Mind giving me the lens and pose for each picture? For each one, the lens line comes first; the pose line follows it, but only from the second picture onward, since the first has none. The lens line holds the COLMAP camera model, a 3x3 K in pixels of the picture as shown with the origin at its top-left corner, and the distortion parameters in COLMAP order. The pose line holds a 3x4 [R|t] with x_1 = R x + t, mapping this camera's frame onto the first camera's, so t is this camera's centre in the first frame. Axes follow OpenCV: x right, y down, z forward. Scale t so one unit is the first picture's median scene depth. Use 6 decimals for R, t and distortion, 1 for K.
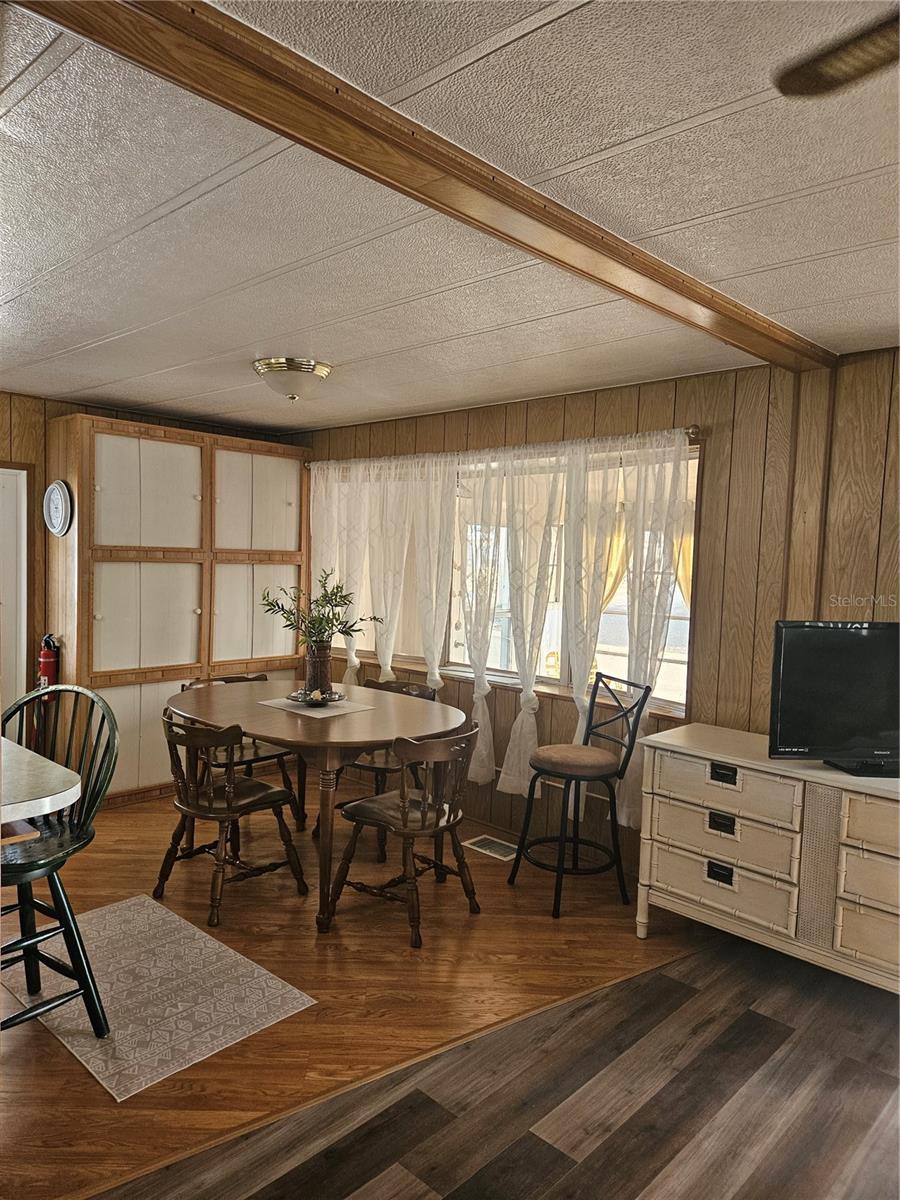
lens RADIAL K [[812.8, 0, 450.0], [0, 812.8, 600.0], [0, 0, 1]] dist [0.043308, -0.004142]
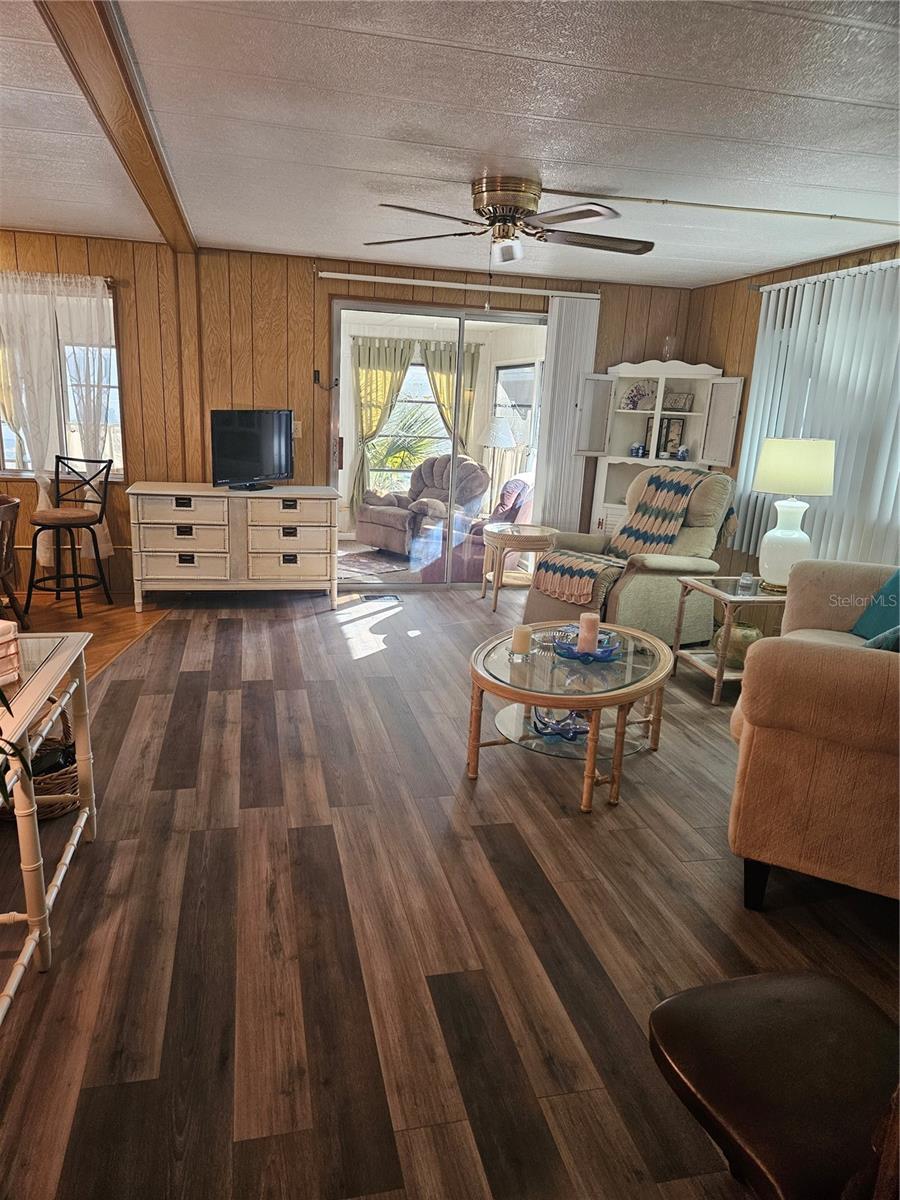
lens RADIAL K [[812.8, 0, 450.0], [0, 812.8, 600.0], [0, 0, 1]] dist [0.043308, -0.004142]
pose [[0.543515, -0.215083, 0.811376, -0.808969], [0.021005, 0.969797, 0.243007, 0.003440], [-0.839136, -0.115036, 0.531617, -0.421594]]
